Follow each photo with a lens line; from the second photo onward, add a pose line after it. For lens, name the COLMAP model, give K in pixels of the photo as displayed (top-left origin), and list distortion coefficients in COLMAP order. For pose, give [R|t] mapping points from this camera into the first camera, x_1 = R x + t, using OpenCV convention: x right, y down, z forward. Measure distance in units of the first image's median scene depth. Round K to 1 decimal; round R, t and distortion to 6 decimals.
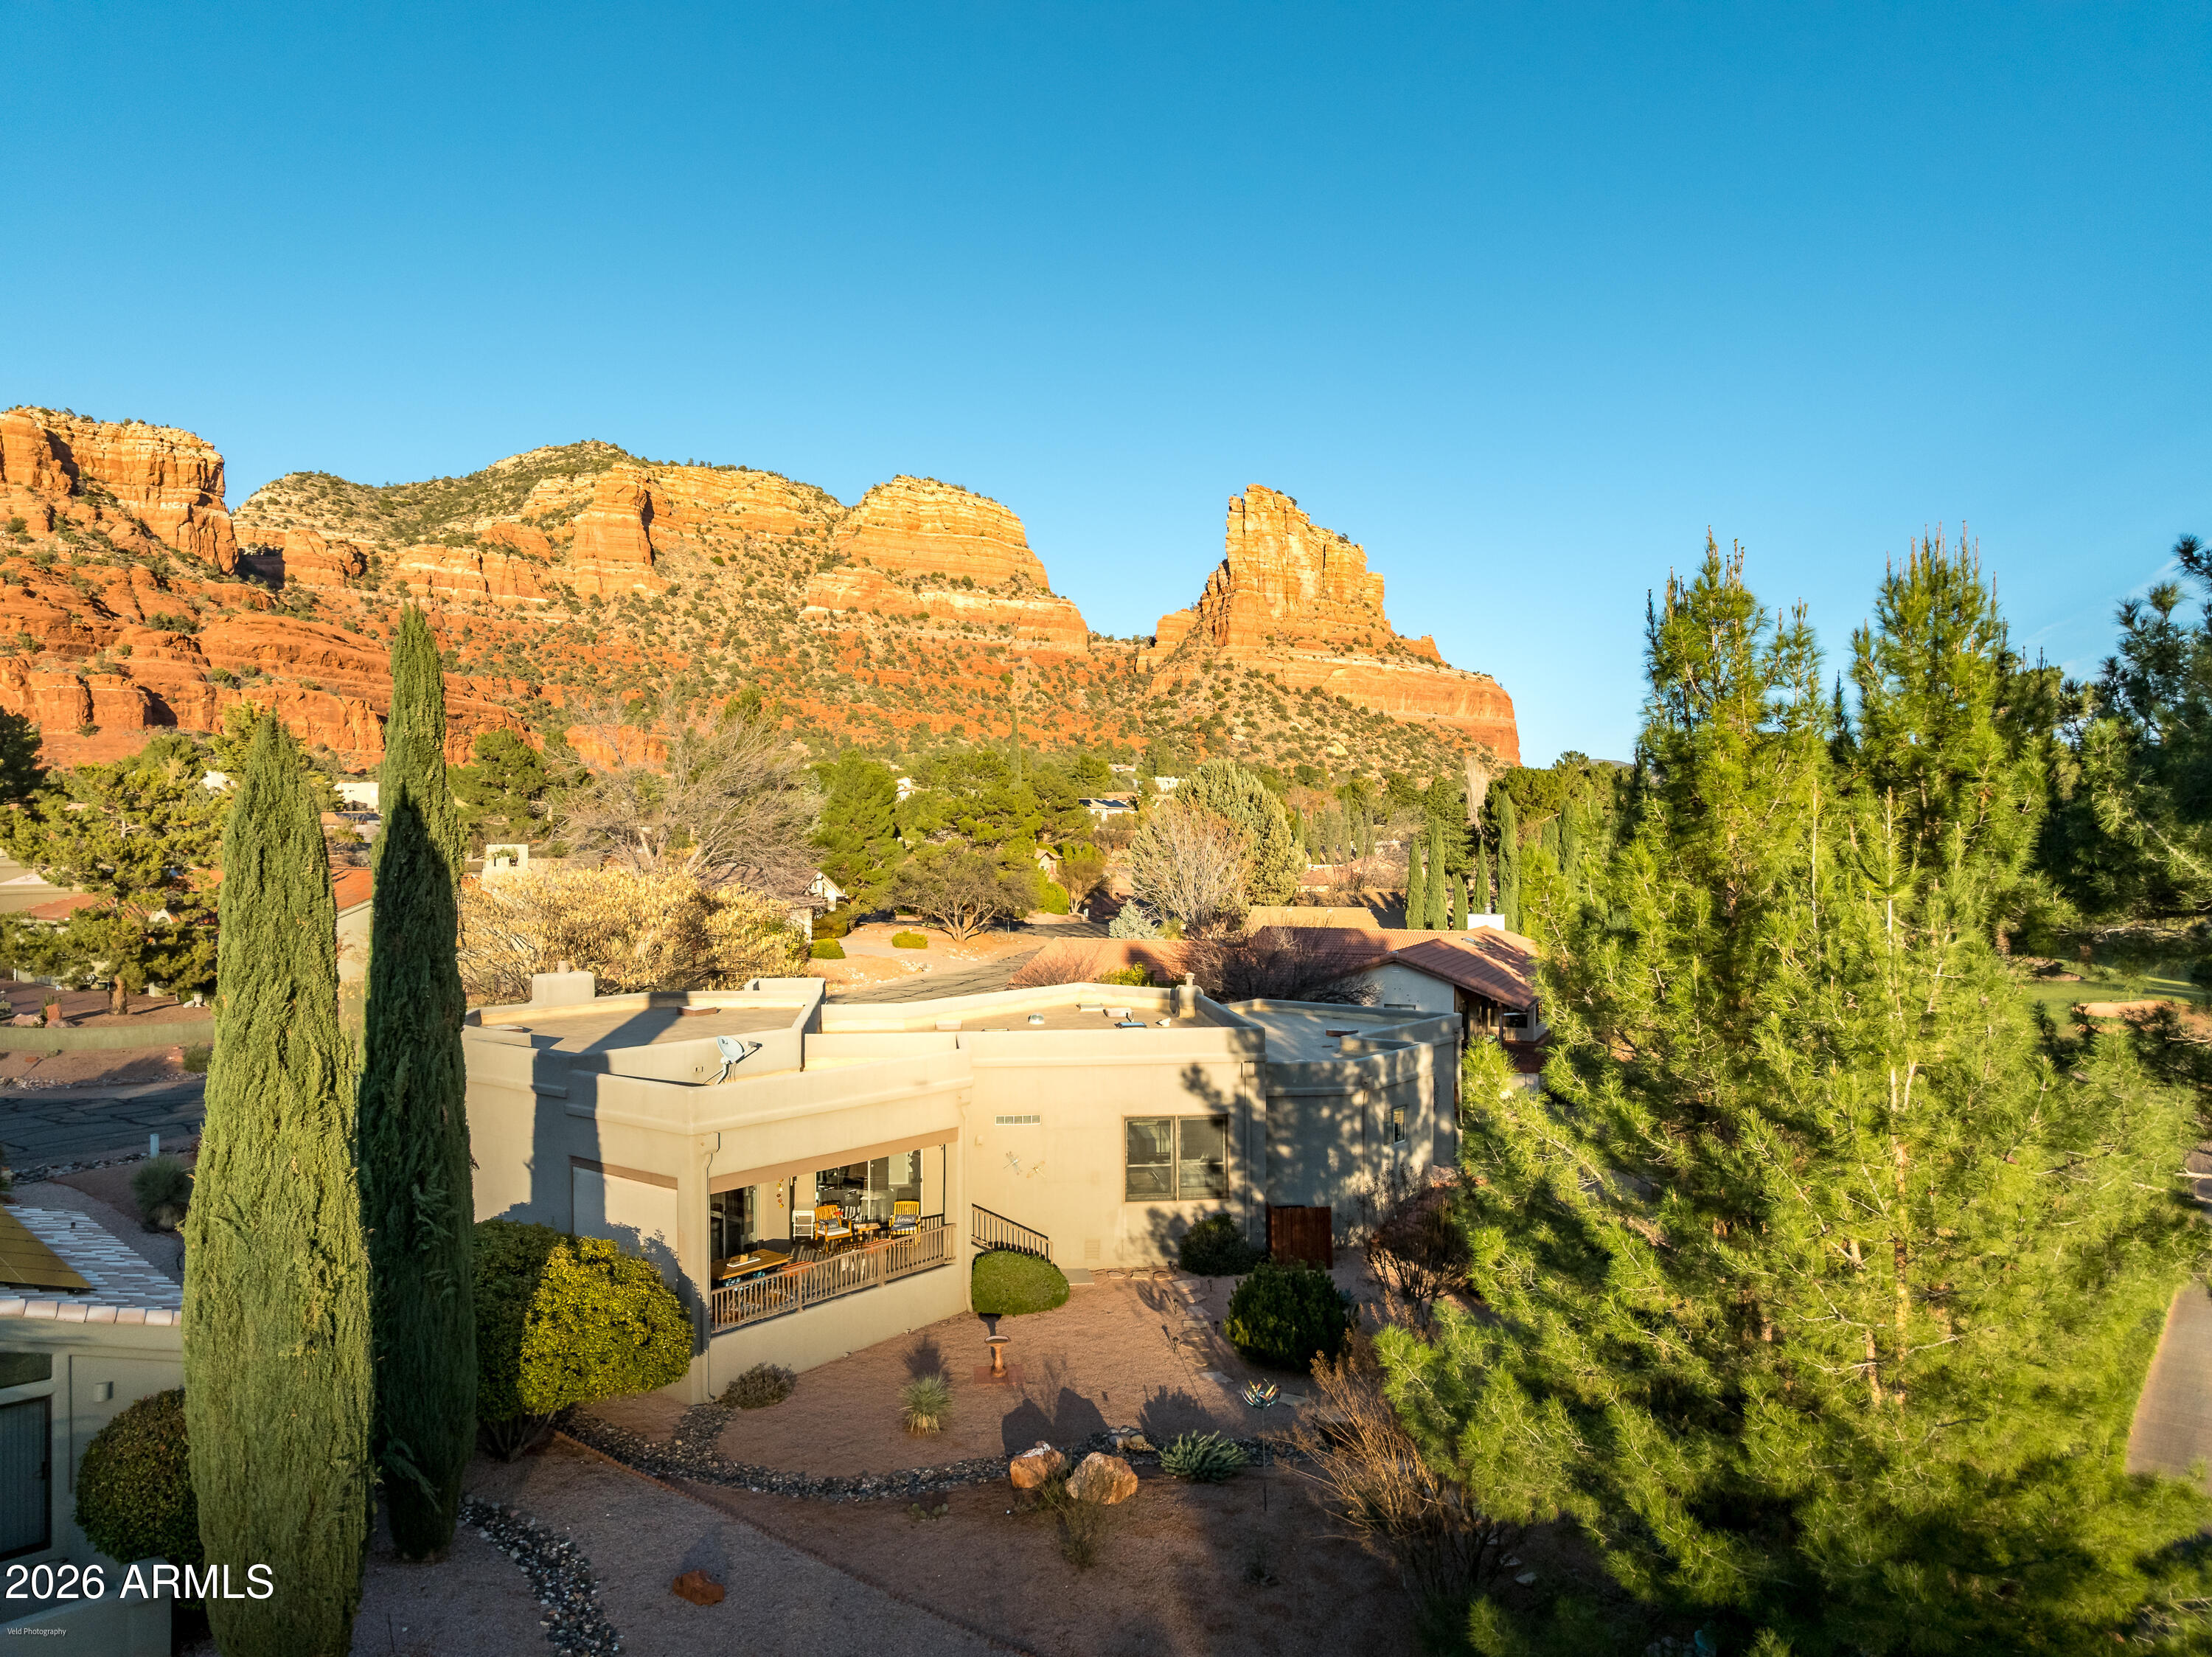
lens RADIAL K [[1565.2, 0, 1106.0], [0, 1565.2, 828.5], [0, 0, 1]] dist [-0.058217, 0.026345]
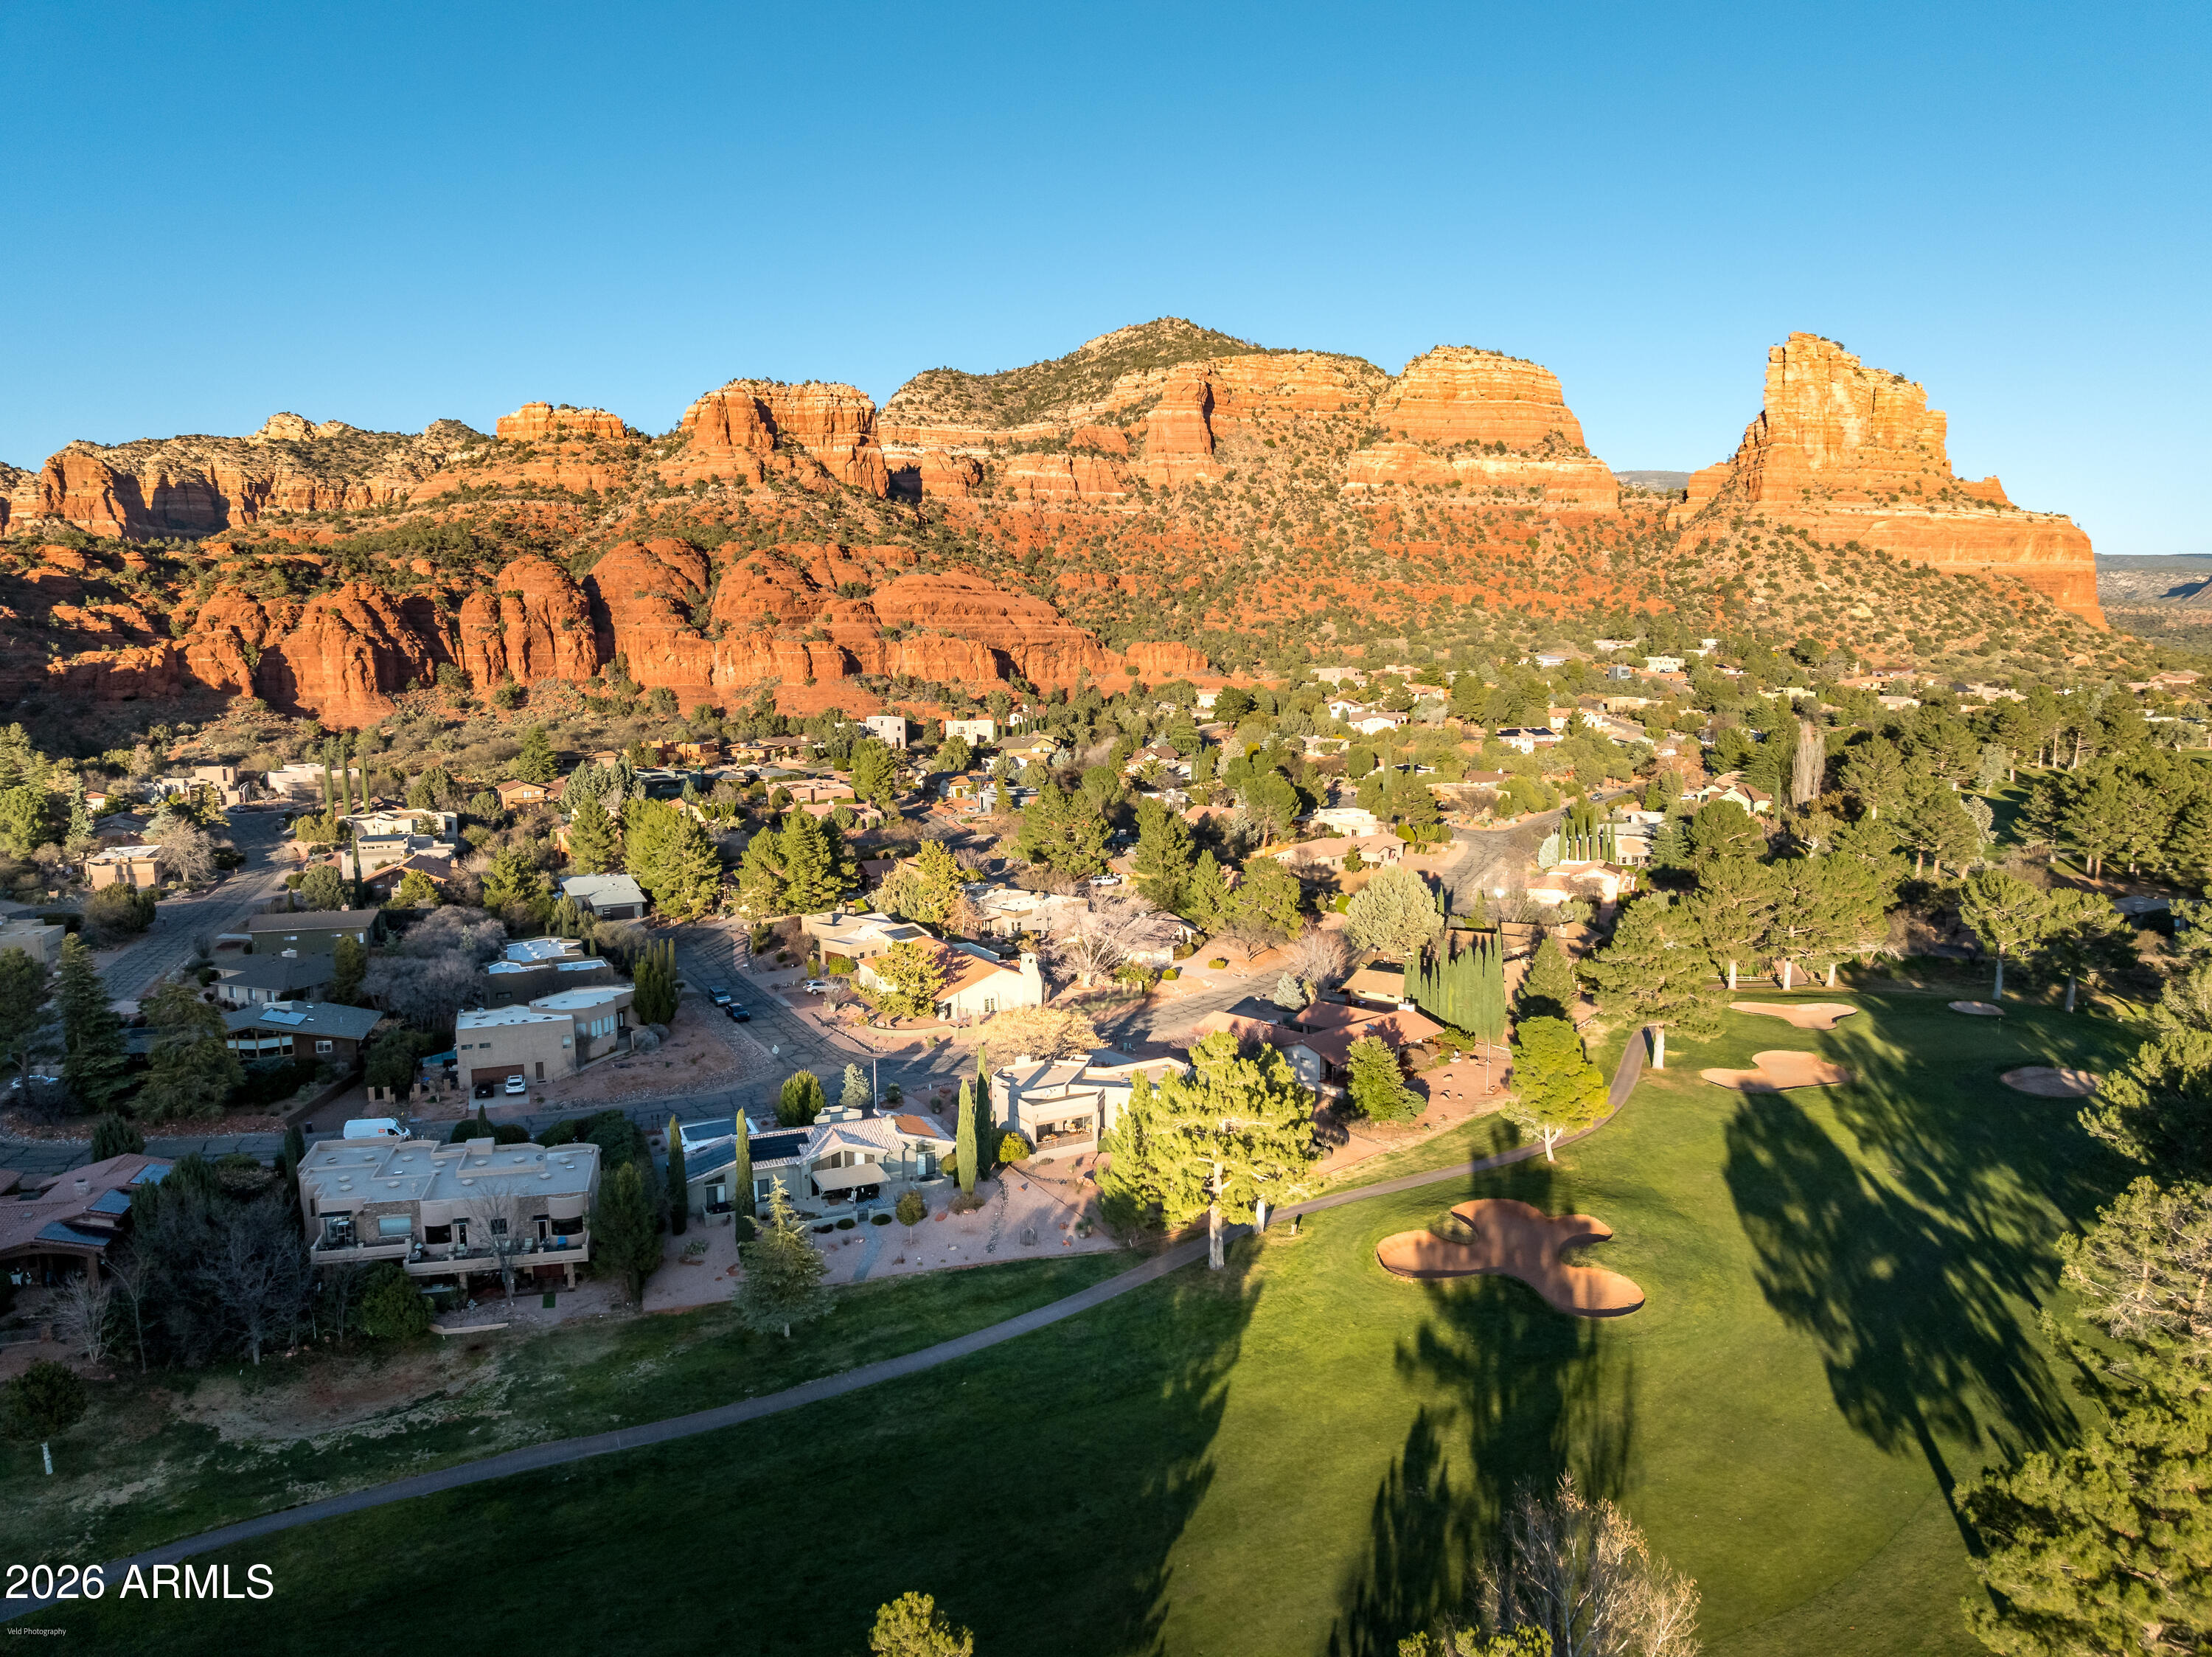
lens RADIAL K [[1571.5, 0, 1098.5], [0, 1571.5, 771.6], [0, 0, 1]] dist [0.053193, -0.153795]
pose [[0.929358, 0.022874, -0.368469, 0.063351], [0.013737, 0.995245, 0.096432, -0.049446], [0.368923, -0.094682, 0.924625, -0.126002]]
